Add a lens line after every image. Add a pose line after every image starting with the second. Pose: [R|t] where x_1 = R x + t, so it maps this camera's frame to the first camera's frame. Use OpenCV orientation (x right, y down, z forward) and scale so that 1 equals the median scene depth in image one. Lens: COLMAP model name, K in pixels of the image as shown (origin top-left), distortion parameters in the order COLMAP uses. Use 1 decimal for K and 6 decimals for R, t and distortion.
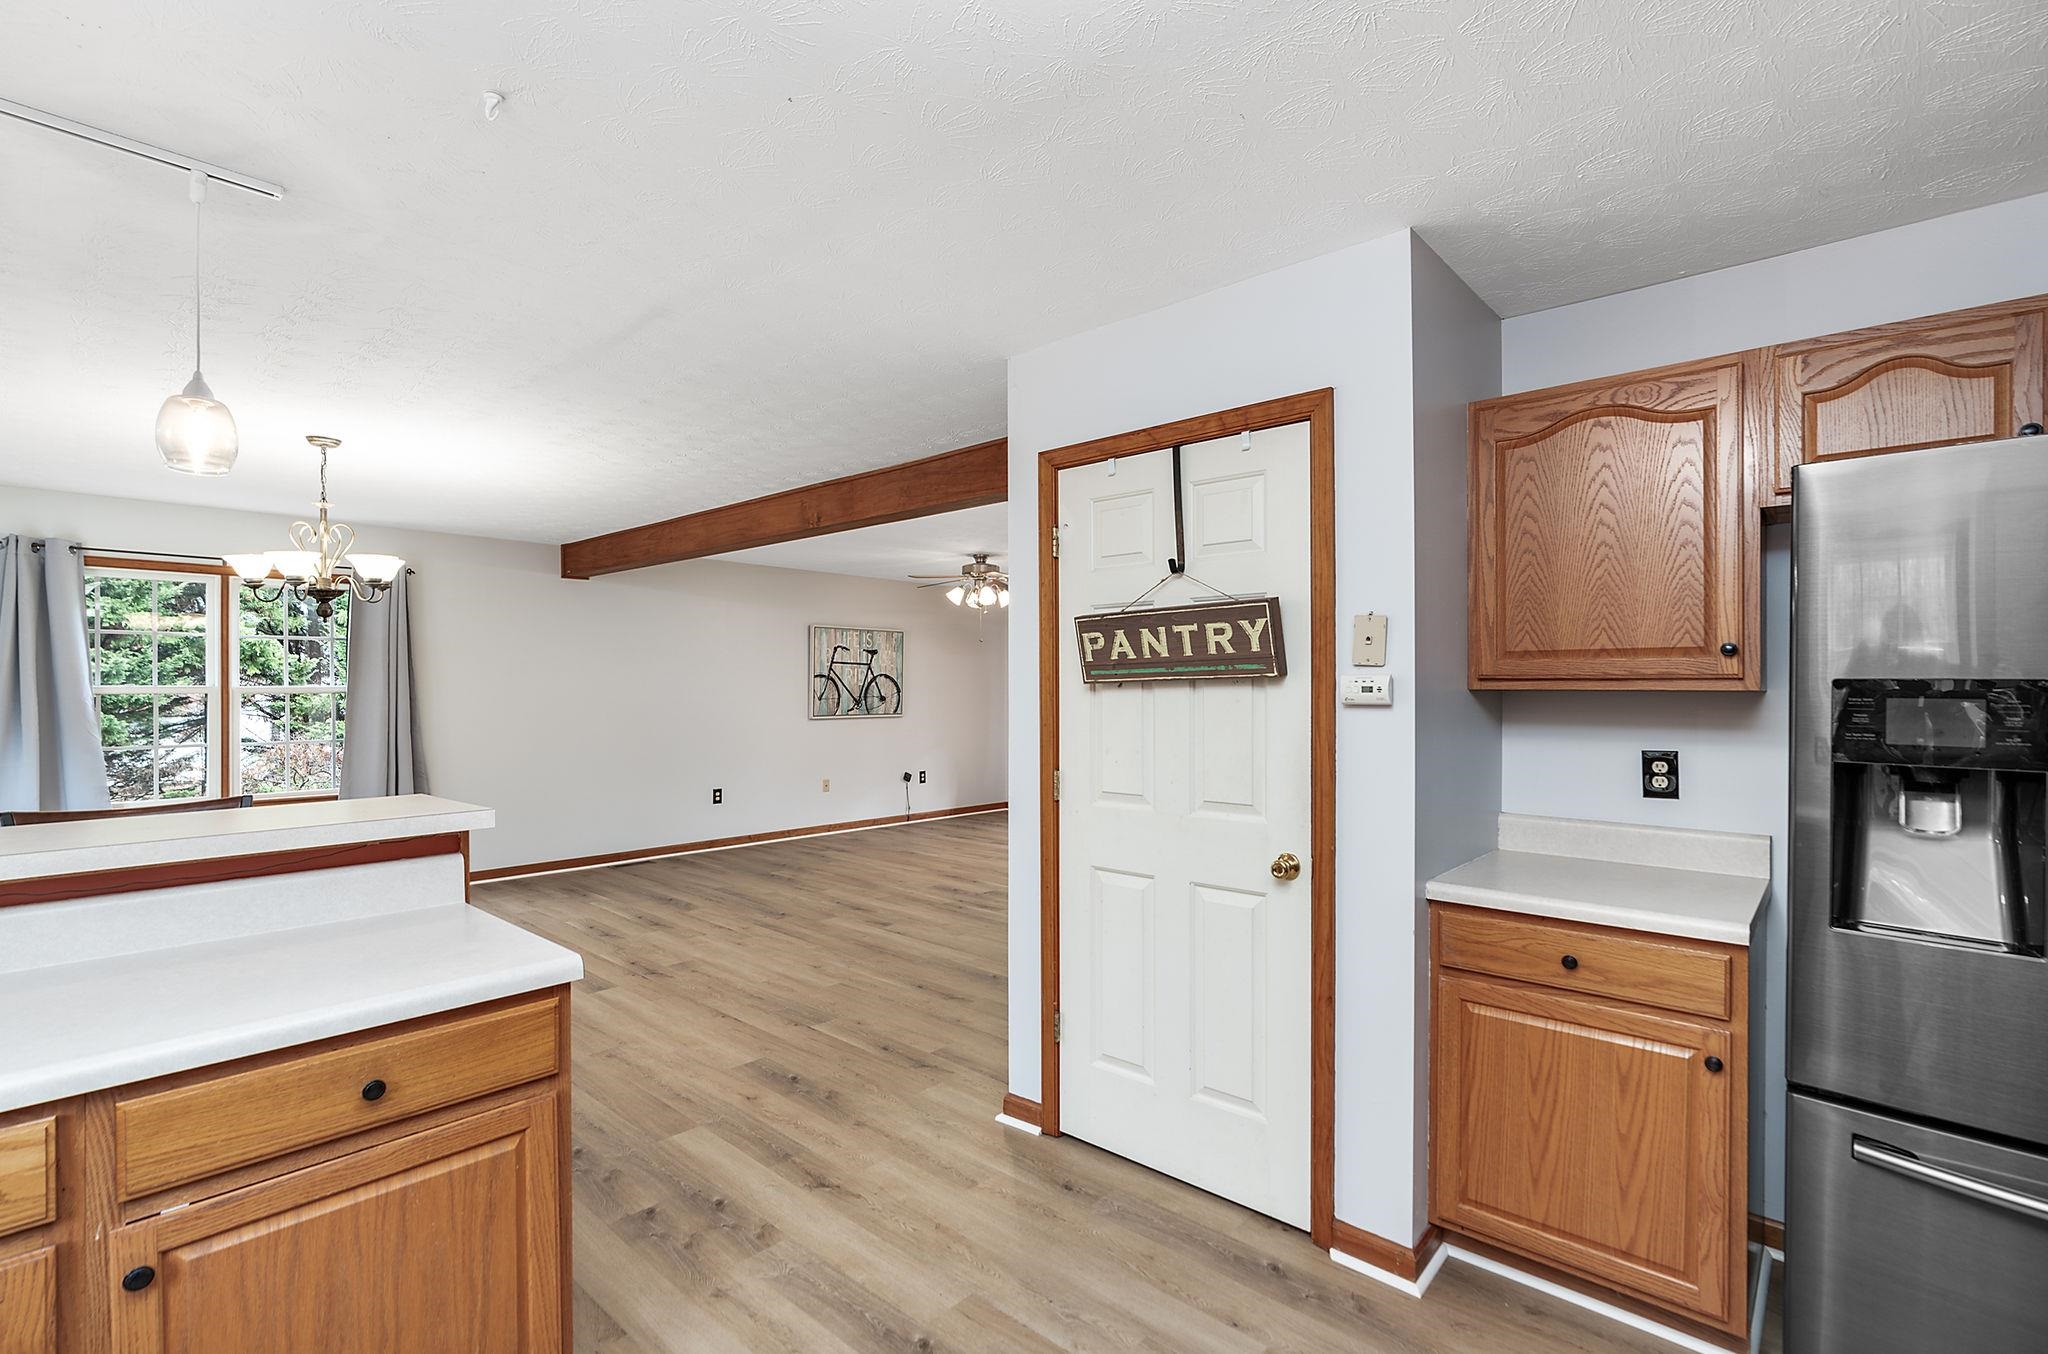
lens RADIAL K [[929.6, 0, 1014.8], [0, 929.6, 680.7], [0, 0, 1]] dist [-0.001721, -0.000244]
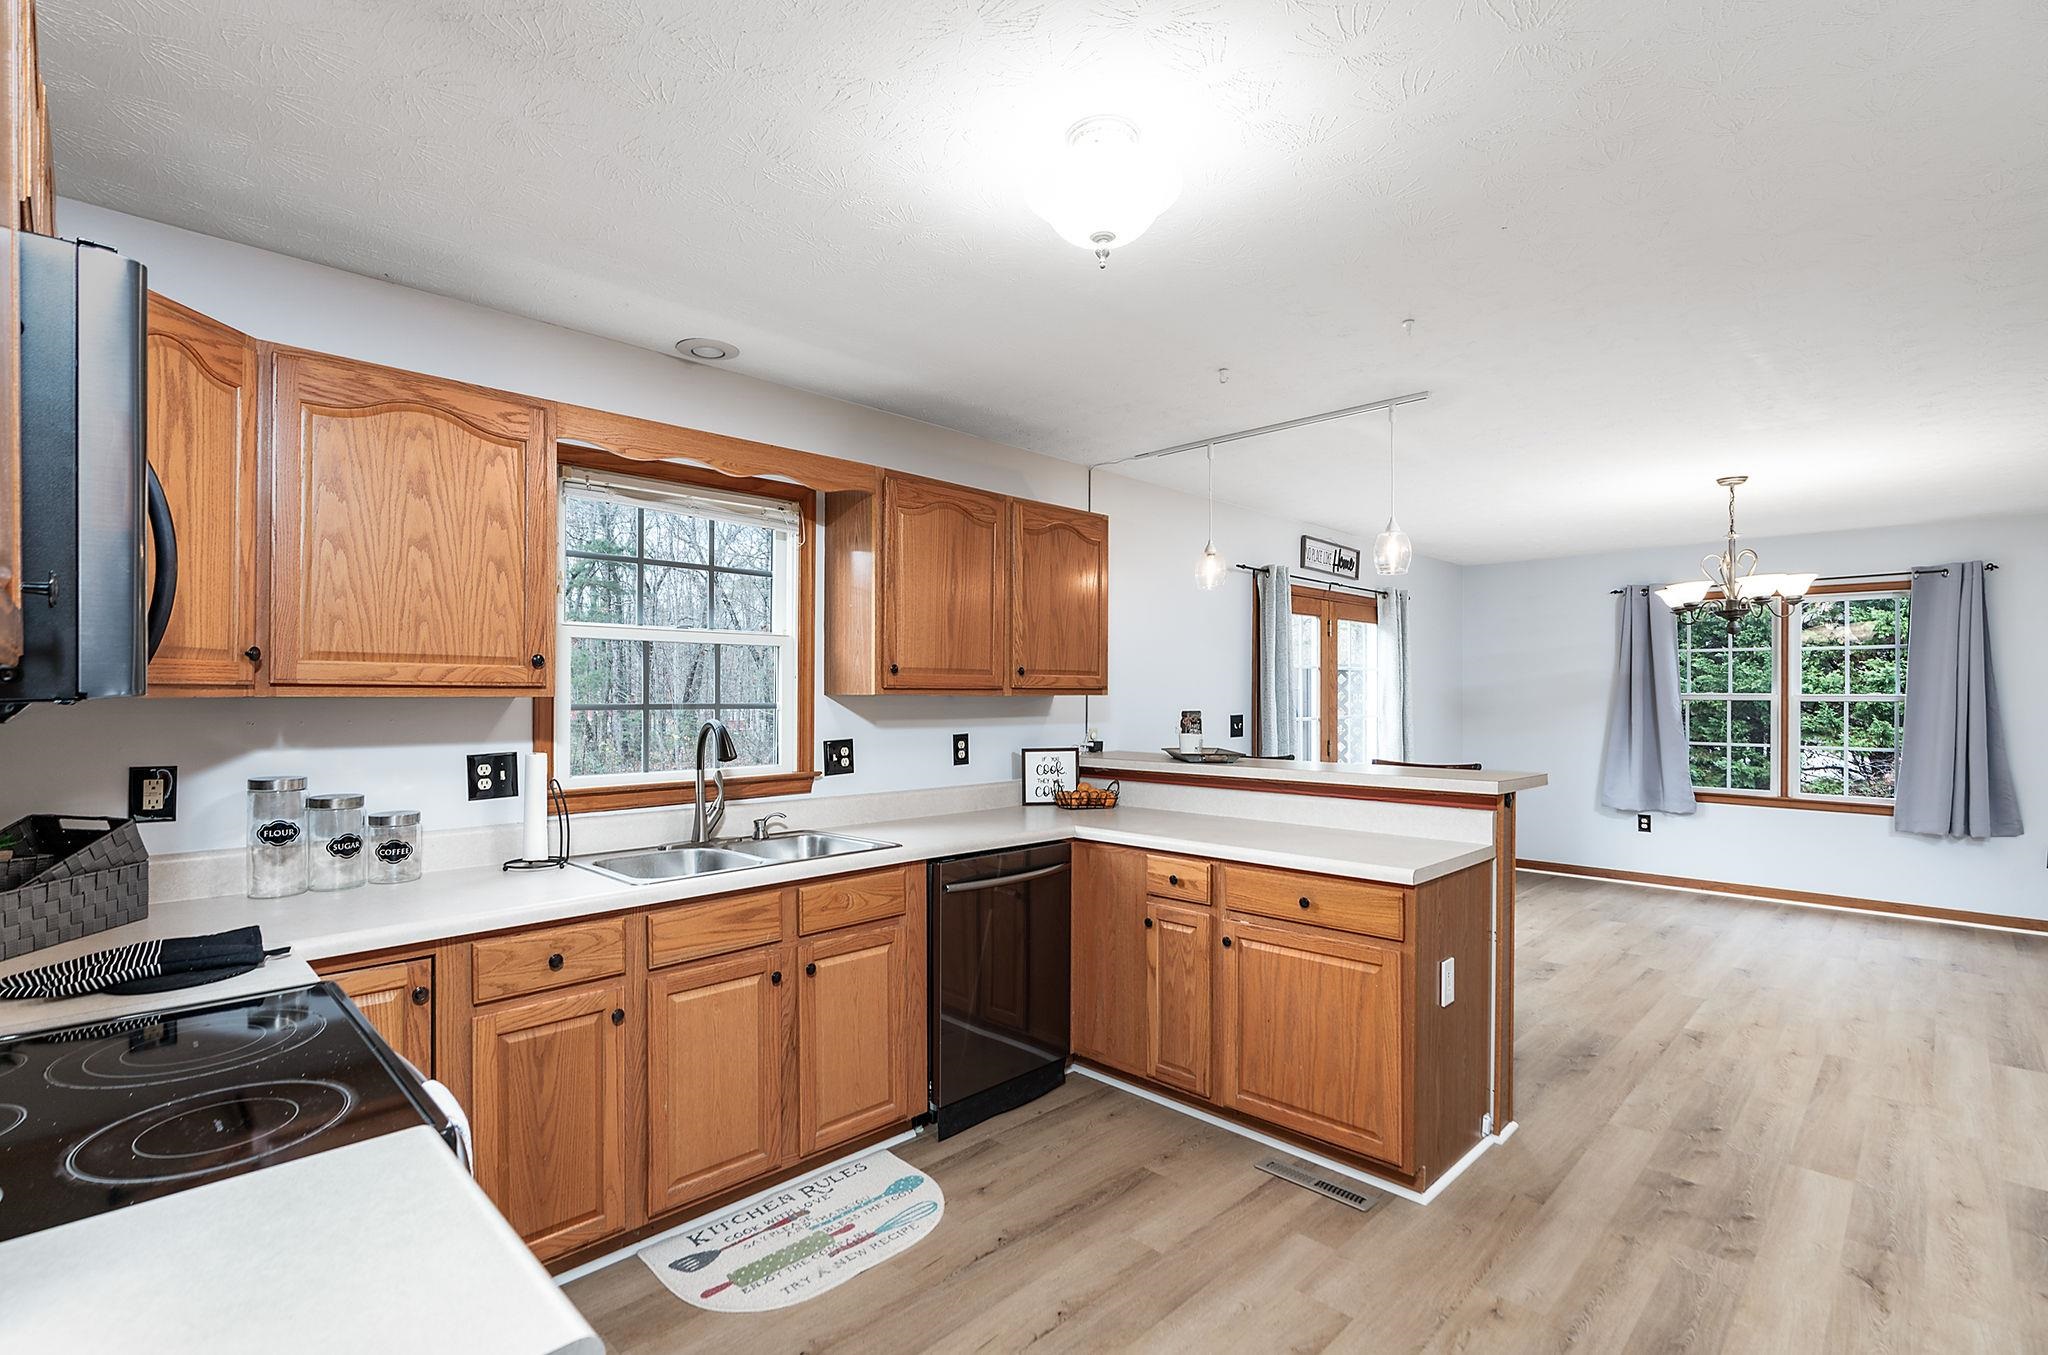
lens RADIAL K [[929.6, 0, 1015.6], [0, 929.6, 692.3], [0, 0, 1]] dist [-0.001721, -0.000244]
pose [[-0.043515, -0.004429, -0.999043, 1.145703], [0.002971, 0.999985, -0.004562, 0.013475], [0.999048, -0.003166, -0.043501, 0.445619]]
